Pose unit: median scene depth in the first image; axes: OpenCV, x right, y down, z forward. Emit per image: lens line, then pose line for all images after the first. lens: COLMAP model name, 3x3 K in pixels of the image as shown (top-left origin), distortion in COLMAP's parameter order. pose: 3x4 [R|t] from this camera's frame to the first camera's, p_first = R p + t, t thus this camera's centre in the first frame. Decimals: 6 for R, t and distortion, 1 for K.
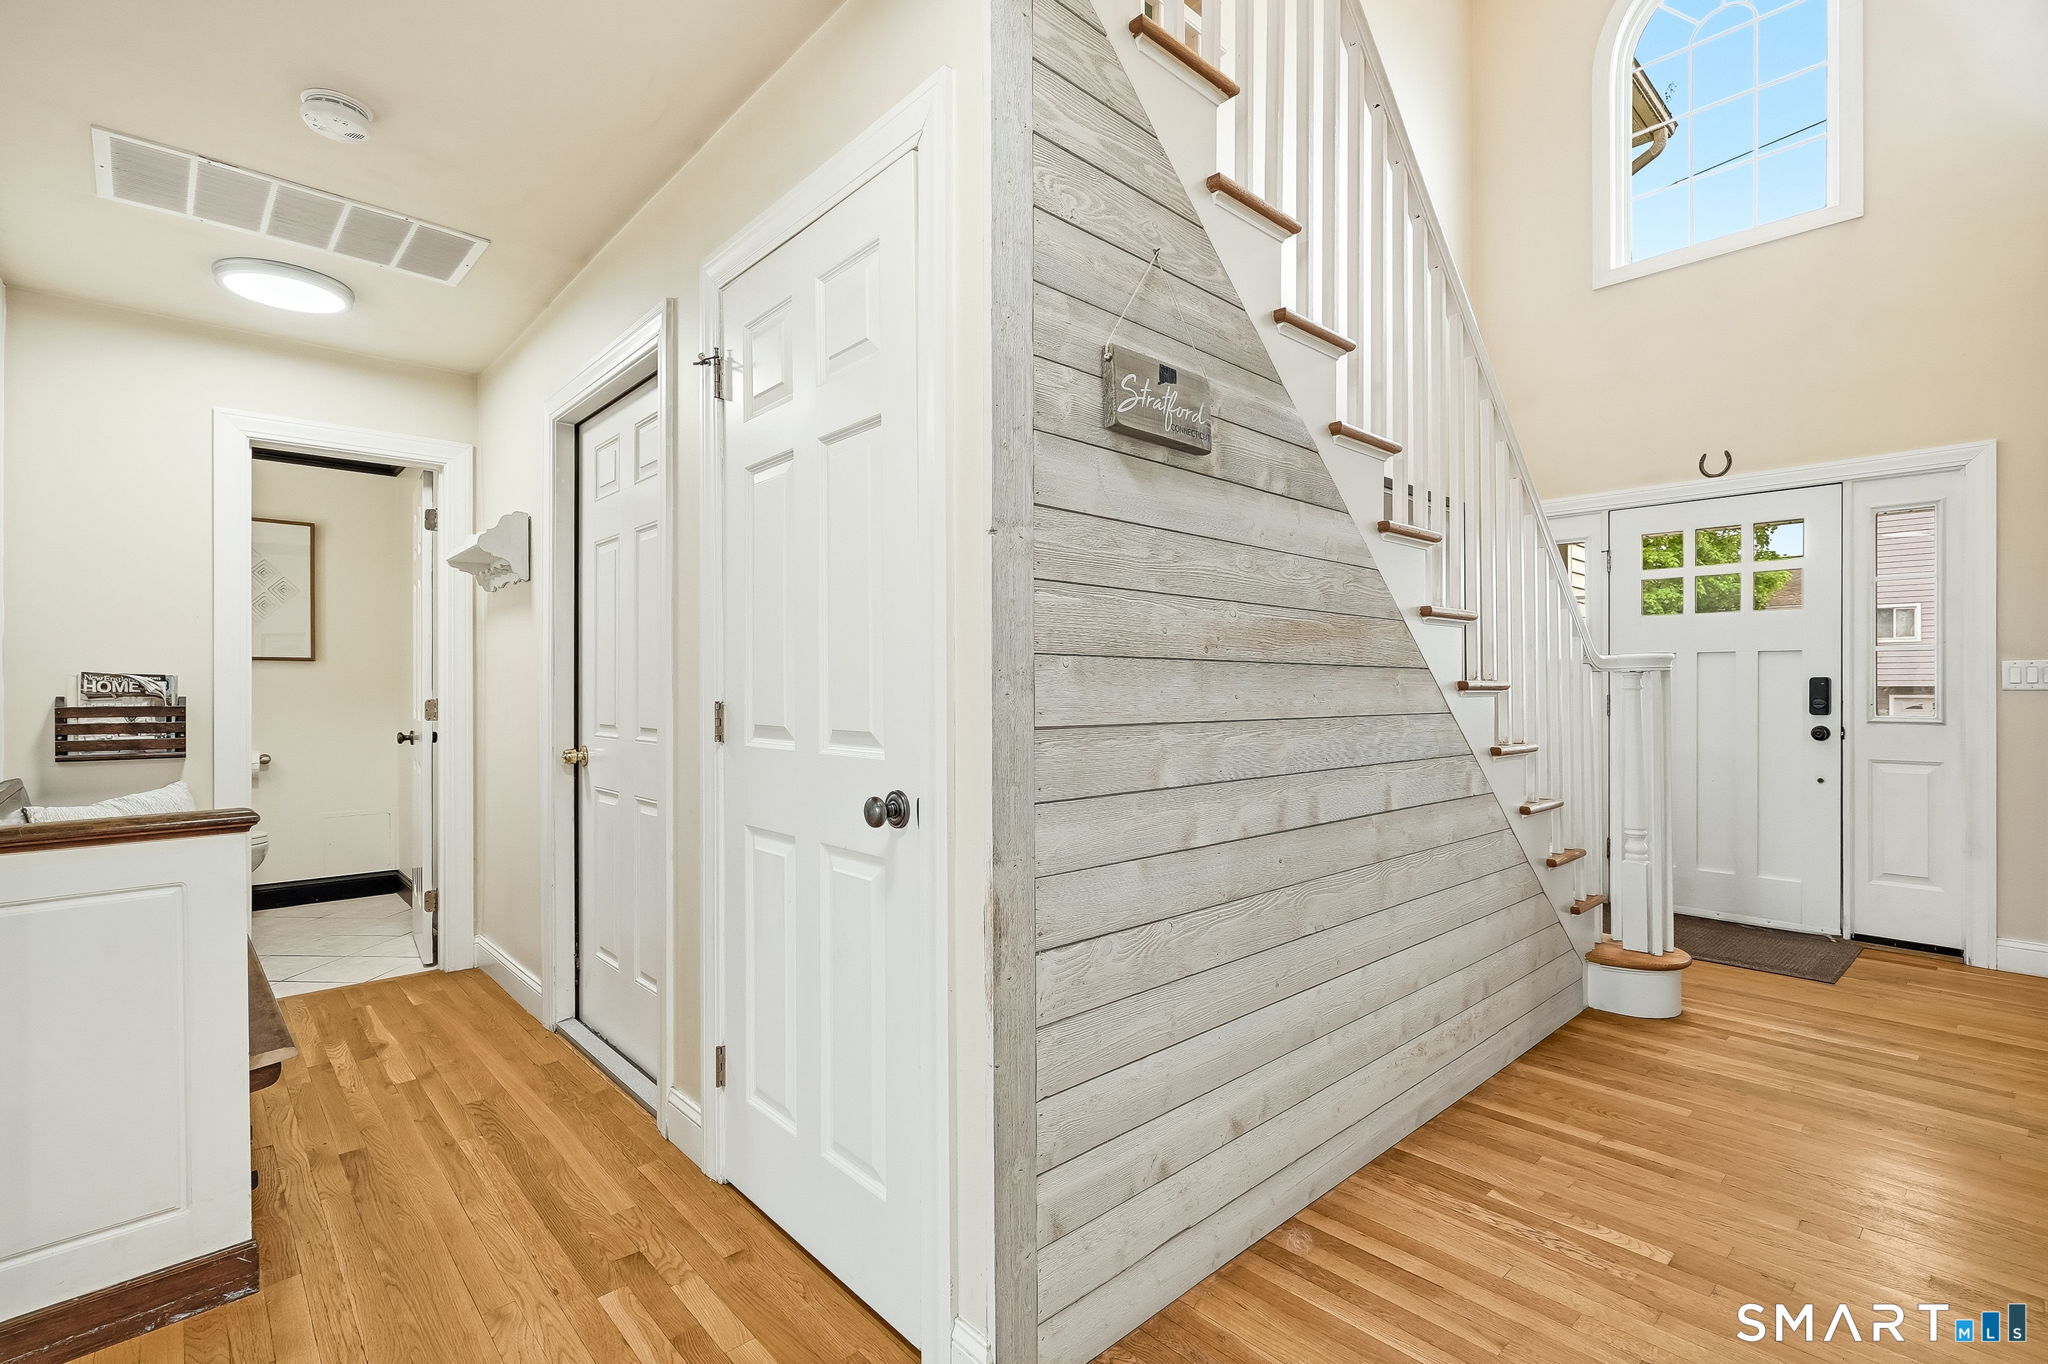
lens RADIAL K [[934.9, 0, 1019.5], [0, 934.9, 690.8], [0, 0, 1]] dist [-0.007470, 0.001179]
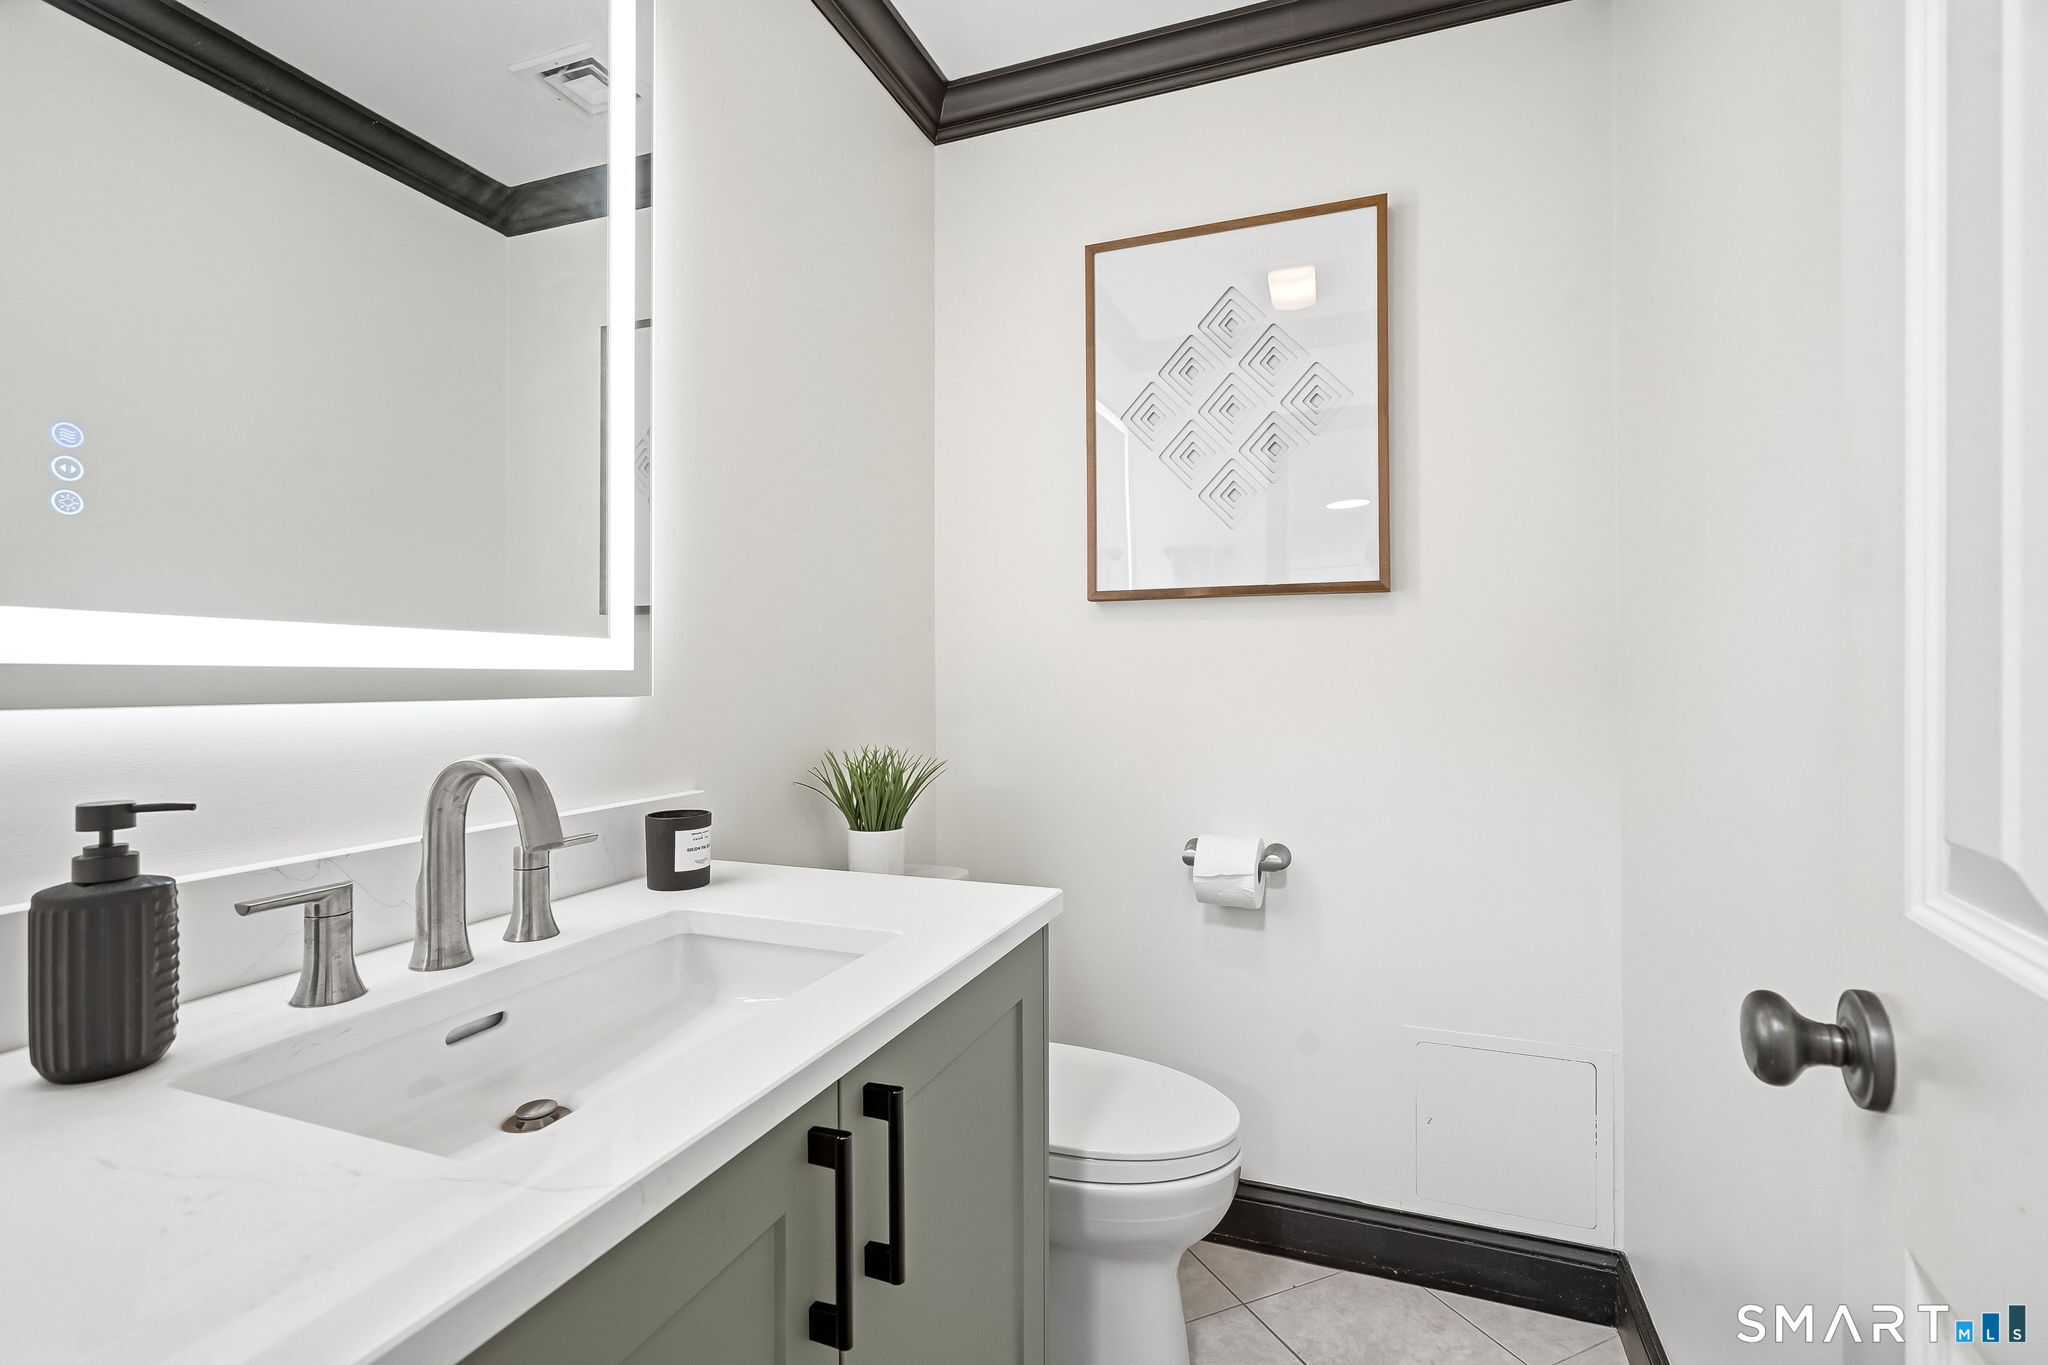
lens RADIAL K [[934.9, 0, 1025.3], [0, 934.9, 681.7], [0, 0, 1]] dist [-0.007470, 0.001179]
pose [[0.452771, 0.005771, -0.891608, -0.608373], [0.000057, 0.999979, 0.006502, 0.001134], [0.891627, -0.002995, 0.452761, 0.867327]]
